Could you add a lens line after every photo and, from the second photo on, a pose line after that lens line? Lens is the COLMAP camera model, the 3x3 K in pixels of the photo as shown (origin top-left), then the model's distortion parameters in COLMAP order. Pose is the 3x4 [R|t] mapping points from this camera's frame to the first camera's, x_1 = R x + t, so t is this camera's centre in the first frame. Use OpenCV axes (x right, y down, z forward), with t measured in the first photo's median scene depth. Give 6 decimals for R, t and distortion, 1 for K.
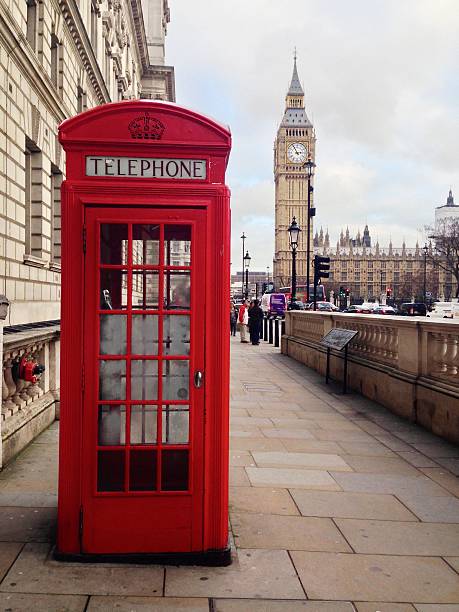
lens RADIAL K [[558.6, 0, 229.5], [0, 558.6, 306.0], [0, 0, 1]] dist [0.160877, -0.275621]
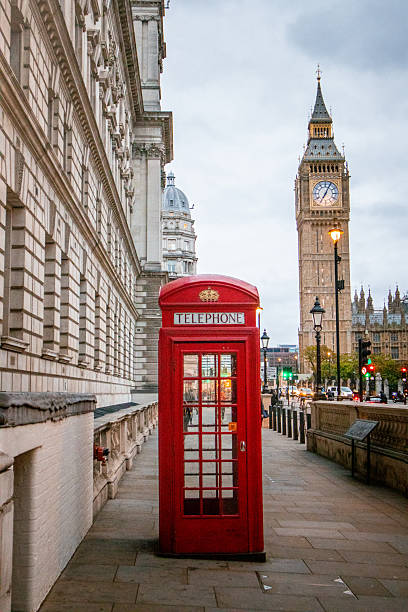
lens RADIAL K [[766.4, 0, 204.0], [0, 766.4, 306.0], [0, 0, 1]] dist [0.014466, 0.026918]
pose [[0.998789, -0.019226, -0.045296, -0.013127], [0.013867, 0.993177, -0.115790, -0.004133], [0.047213, 0.115022, 0.992240, -0.281804]]
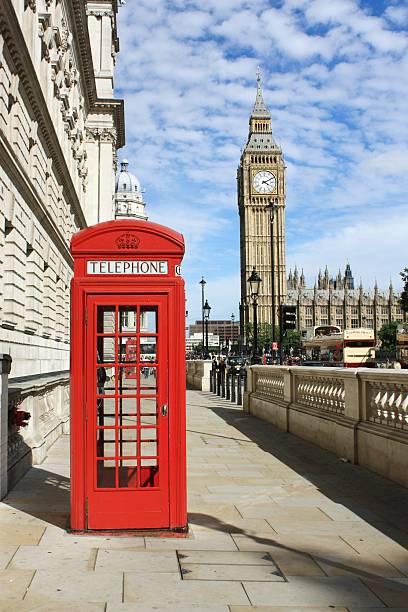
lens RADIAL K [[682.6, 0, 204.0], [0, 682.6, 306.0], [0, 0, 1]] dist [-0.066475, -0.012018]
pose [[0.999614, -0.013628, 0.024191, 0.001878], [0.015558, 0.996555, -0.081463, 0.000903], [-0.022997, 0.081808, 0.996383, -0.173201]]
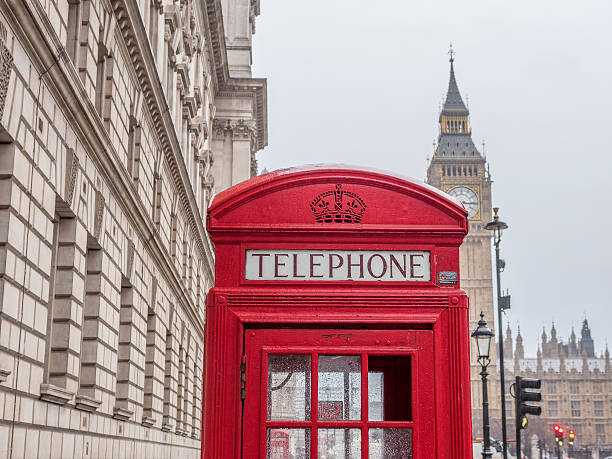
lens RADIAL K [[963.3, 0, 312.2], [0, 963.3, 242.1], [0, 0, 1]] dist [0.025693, -0.034917]
pose [[0.999239, -0.013778, -0.036479, -0.030429], [0.005287, 0.974726, -0.223342, -0.006050], [0.038635, 0.222979, 0.974057, -0.015698]]
